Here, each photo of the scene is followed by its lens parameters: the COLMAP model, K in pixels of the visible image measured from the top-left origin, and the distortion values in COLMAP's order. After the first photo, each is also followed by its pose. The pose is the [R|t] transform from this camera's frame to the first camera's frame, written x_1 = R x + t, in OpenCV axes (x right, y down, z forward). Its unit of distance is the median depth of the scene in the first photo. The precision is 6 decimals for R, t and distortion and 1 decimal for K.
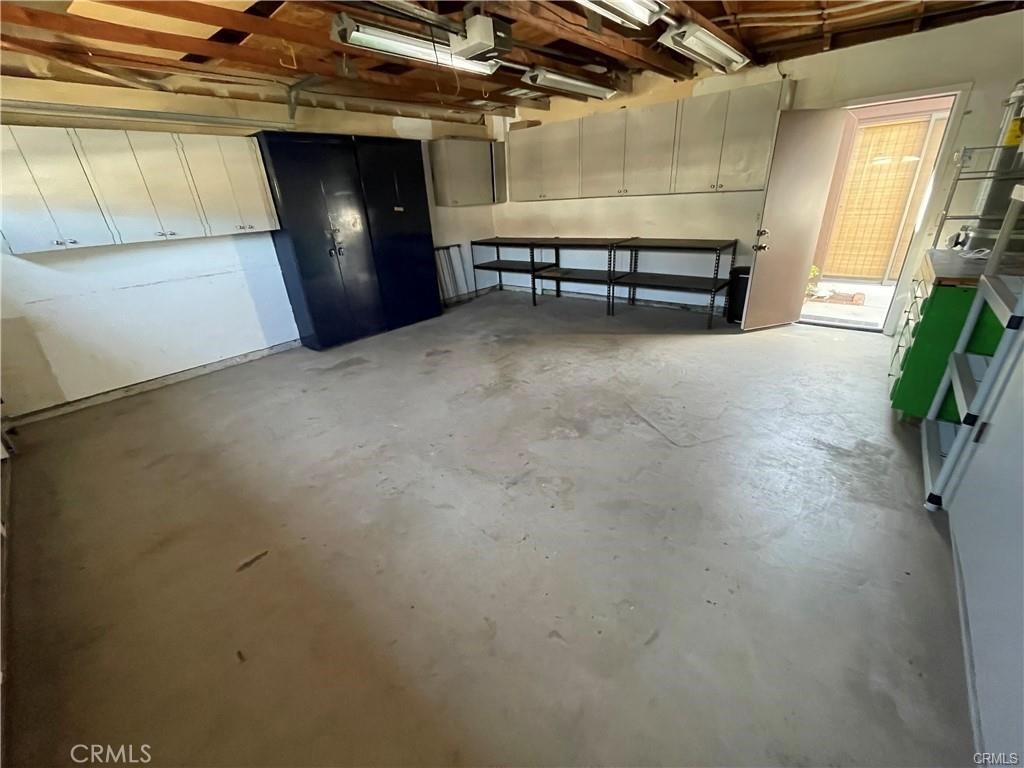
lens RADIAL K [[418.5, 0, 510.4], [0, 418.5, 383.6], [0, 0, 1]] dist [0.001590, 0.000761]
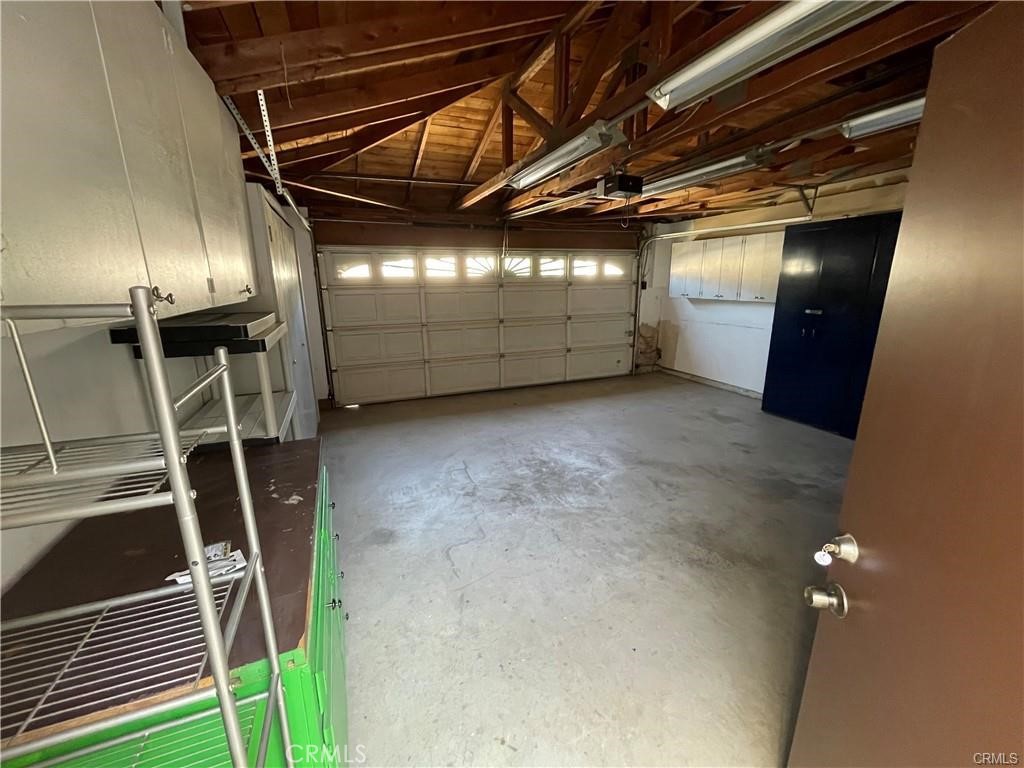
lens RADIAL K [[418.5, 0, 510.4], [0, 418.5, 383.6], [0, 0, 1]] dist [0.001590, 0.000761]
pose [[-0.466565, 0.276663, -0.840104, 0.844851], [-0.327594, 0.828218, 0.454684, -0.469363], [0.821583, 0.487353, -0.295784, 0.841440]]
